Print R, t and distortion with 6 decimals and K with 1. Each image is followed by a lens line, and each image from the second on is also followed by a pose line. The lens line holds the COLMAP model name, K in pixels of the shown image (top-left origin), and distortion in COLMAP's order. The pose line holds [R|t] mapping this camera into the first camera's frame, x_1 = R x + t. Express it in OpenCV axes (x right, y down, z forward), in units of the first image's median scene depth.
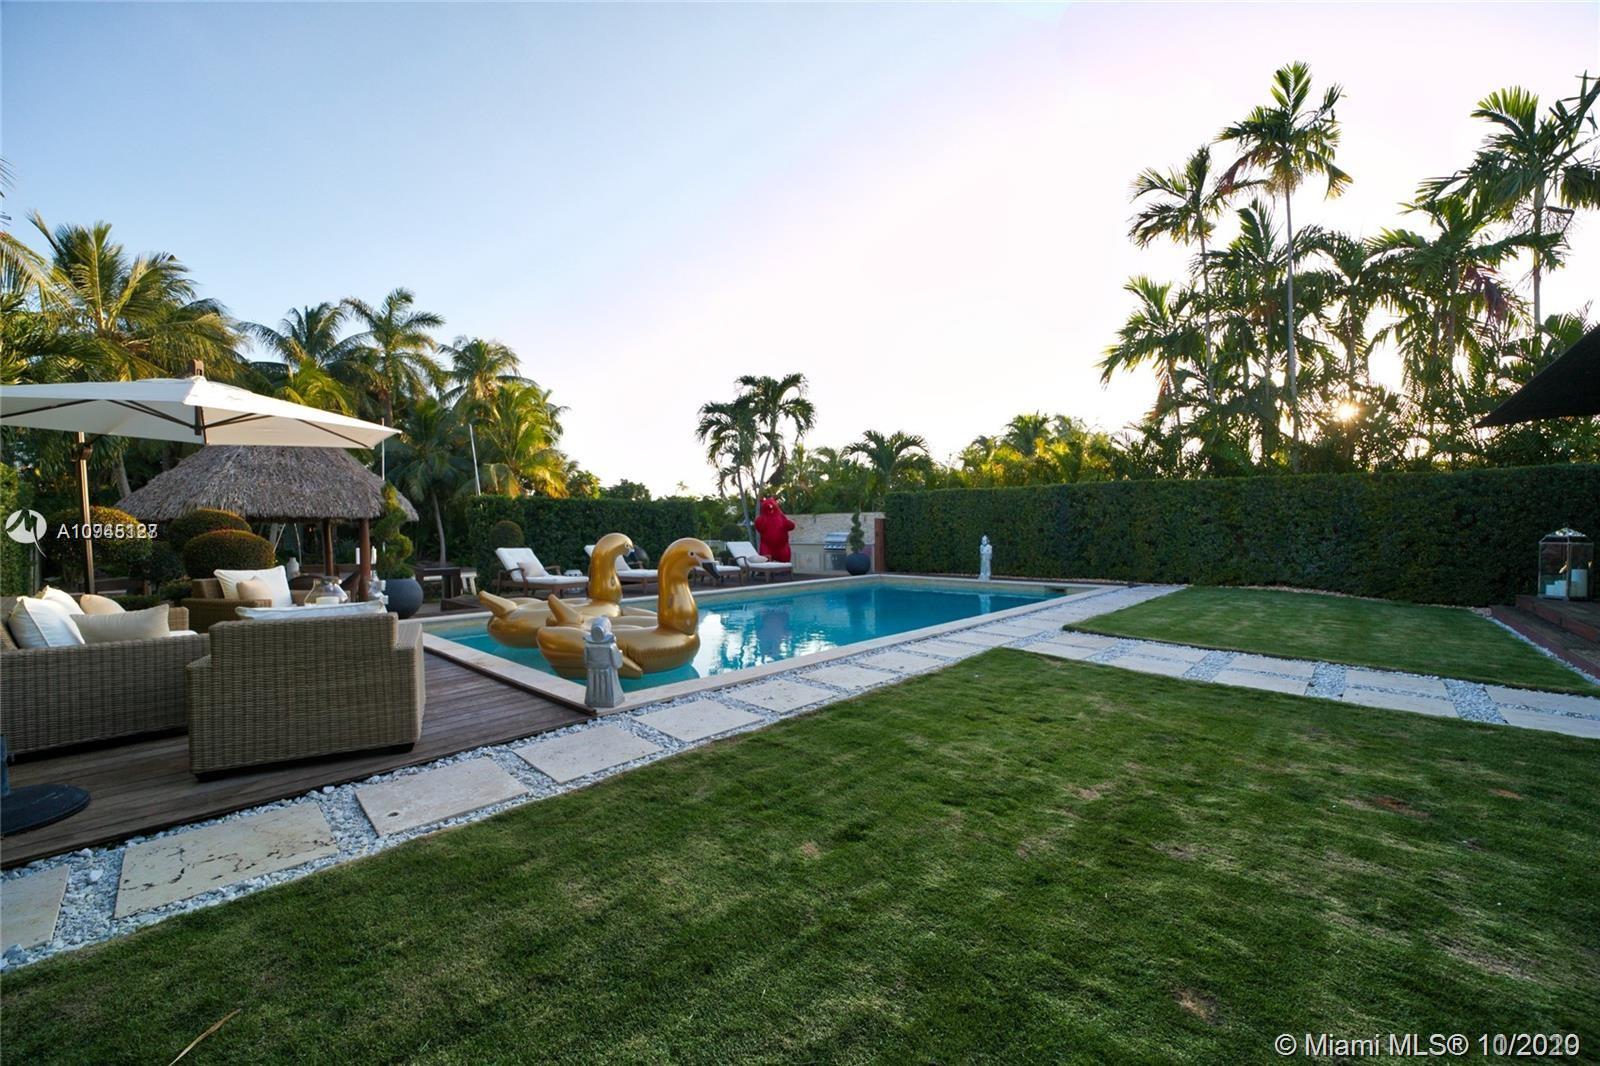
lens RADIAL K [[618.9, 0, 792.7], [0, 618.9, 535.1], [0, 0, 1]] dist [-0.026309, 0.001885]
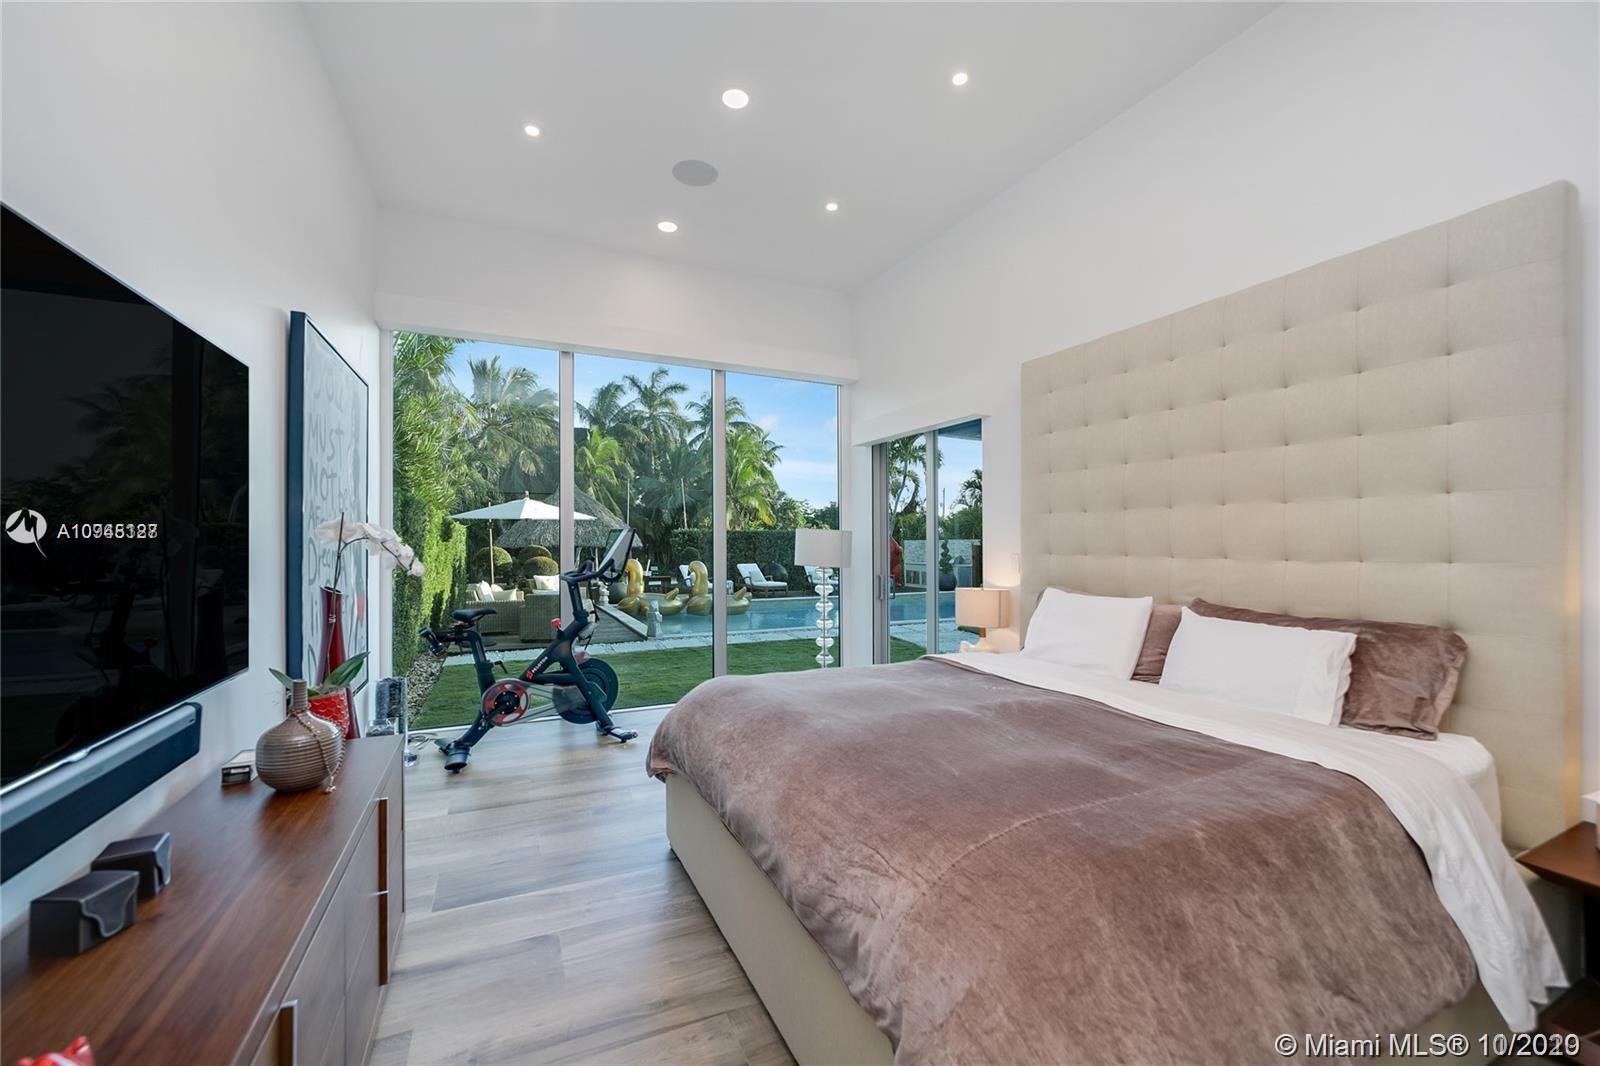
lens RADIAL K [[618.9, 0, 793.1], [0, 618.9, 532.1], [0, 0, 1]] dist [-0.026309, 0.001885]
pose [[0.926998, 0.001012, -0.375064, 0.133514], [-0.011545, 0.999599, -0.025838, -0.009115], [0.374888, 0.028282, 0.926639, -0.127897]]
